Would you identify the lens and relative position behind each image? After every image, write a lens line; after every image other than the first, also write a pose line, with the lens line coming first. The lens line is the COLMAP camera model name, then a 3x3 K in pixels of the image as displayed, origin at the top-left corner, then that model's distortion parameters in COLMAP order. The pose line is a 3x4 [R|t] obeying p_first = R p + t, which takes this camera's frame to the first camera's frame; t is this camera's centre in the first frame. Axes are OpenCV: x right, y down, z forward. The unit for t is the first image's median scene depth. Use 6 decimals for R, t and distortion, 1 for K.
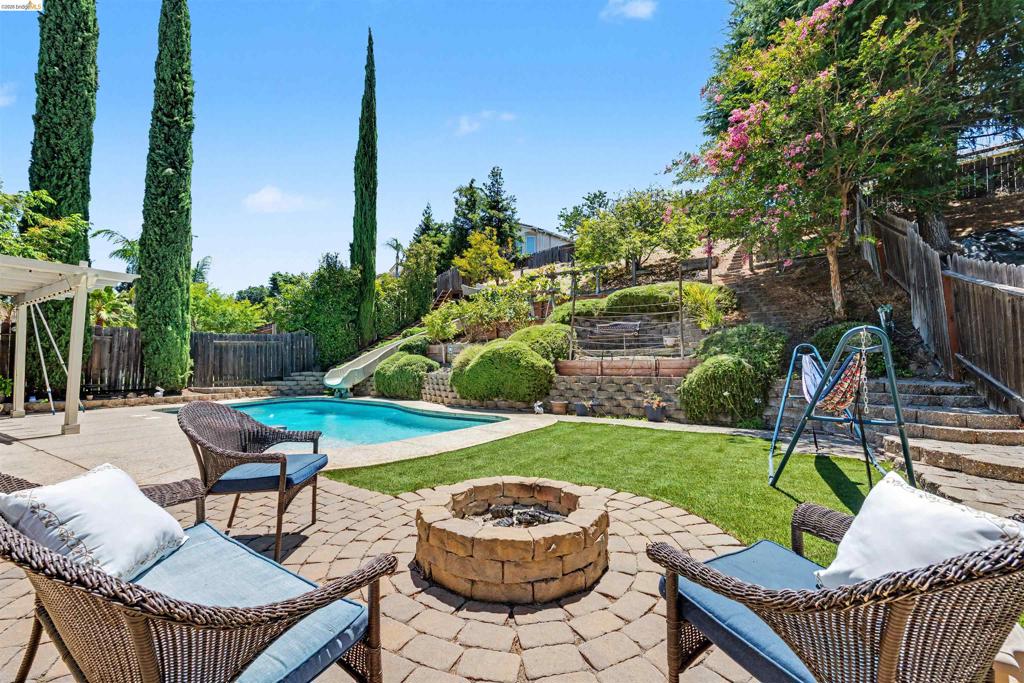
lens RADIAL K [[415.9, 0, 511.5], [0, 415.9, 351.0], [0, 0, 1]] dist [0.000212, 0.000671]
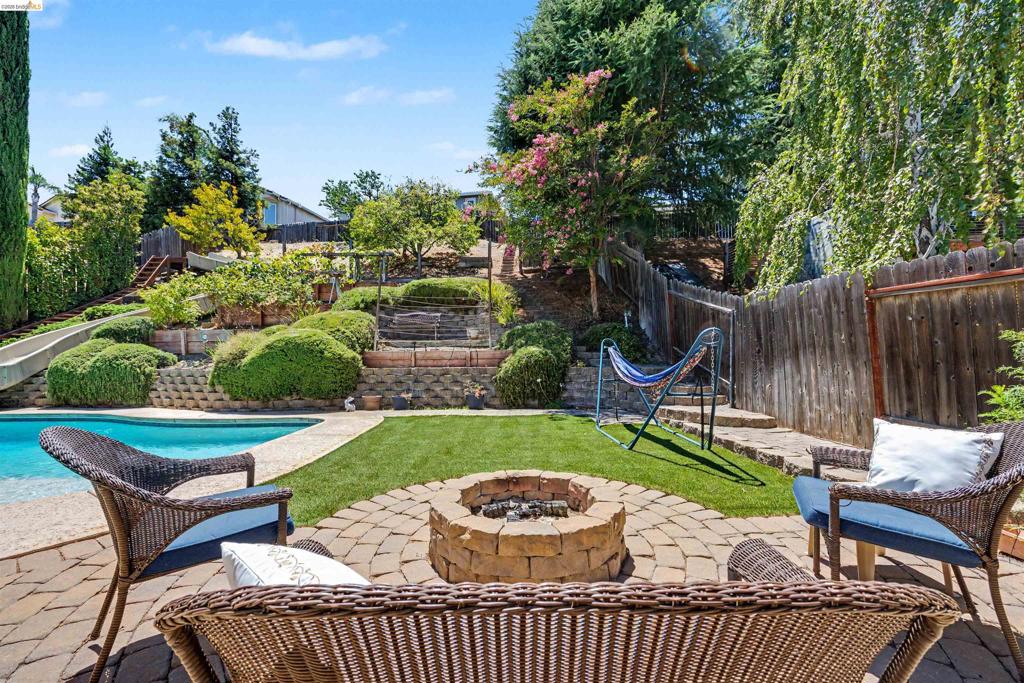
lens RADIAL K [[423.4, 0, 511.9], [0, 423.4, 350.4], [0, 0, 1]] dist [0.000493, 0.000539]
pose [[0.821786, 0.001606, 0.569793, -0.130166], [-0.013357, 0.999776, 0.016448, 0.000834], [-0.569639, -0.021127, 0.821623, 0.045353]]
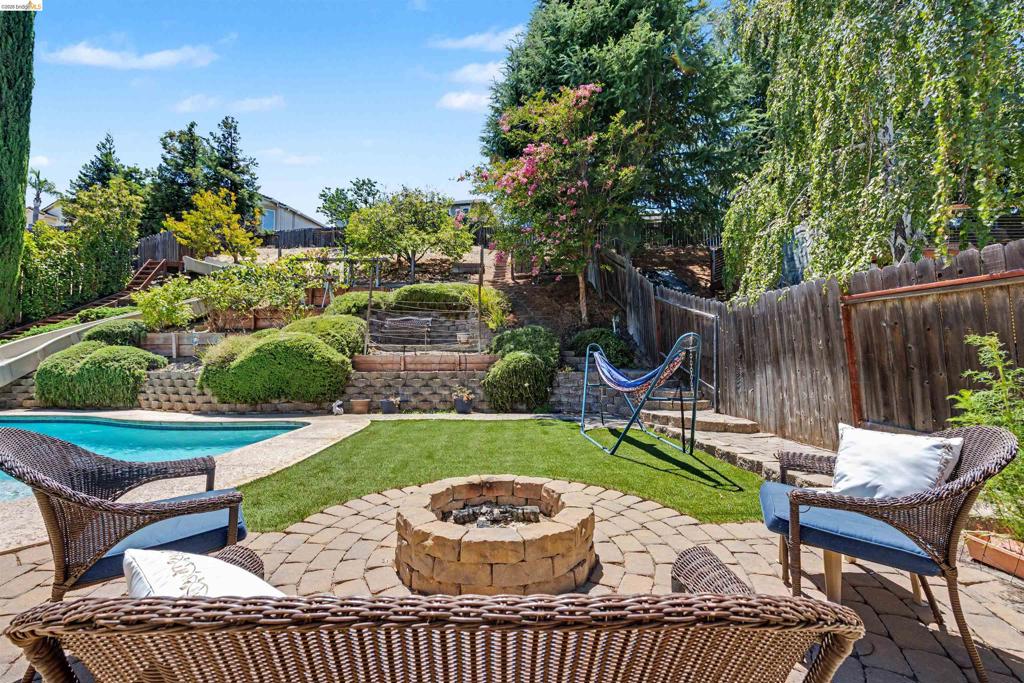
lens RADIAL K [[418.1, 0, 510.1], [0, 418.1, 341.7], [0, 0, 1]] dist [-0.000260, 0.000557]
pose [[0.818115, 0.024709, 0.574523, -0.118179], [-0.018608, 0.999691, -0.016497, 0.001586], [-0.574753, 0.002806, 0.818322, 0.040212]]
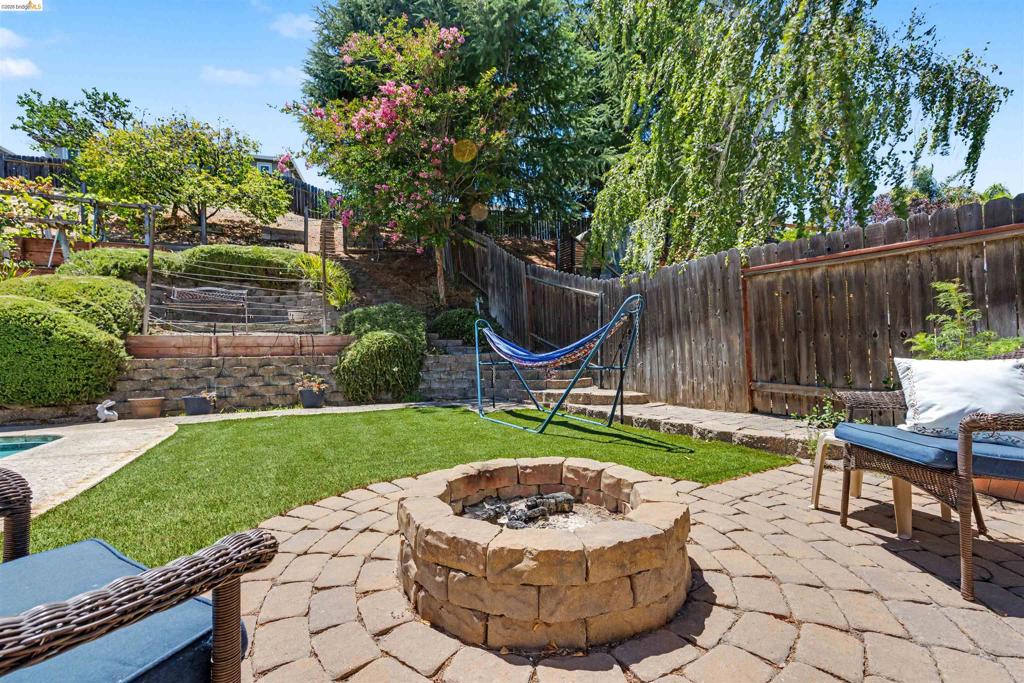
lens RADIAL K [[430.6, 0, 509.0], [0, 430.6, 358.9], [0, 0, 1]] dist [0.000013, 0.000957]
pose [[0.502331, -0.014970, 0.864546, -0.138567], [-0.015472, 0.999534, 0.026298, 0.028255], [-0.864537, -0.026586, 0.501865, 0.152438]]
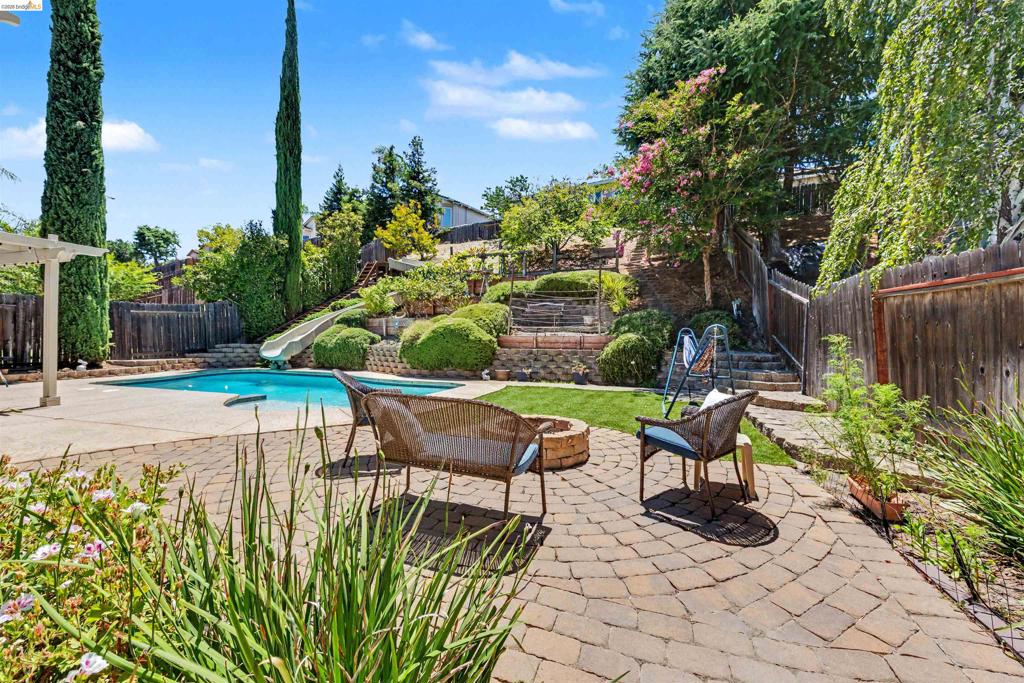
lens RADIAL K [[422.0, 0, 510.8], [0, 422.0, 347.5], [0, 0, 1]] dist [-0.000157, 0.000761]
pose [[0.974333, 0.001016, 0.225110, -0.106768], [-0.015097, 0.998034, 0.060837, -0.013721], [-0.224606, -0.062674, 0.972432, -0.144155]]
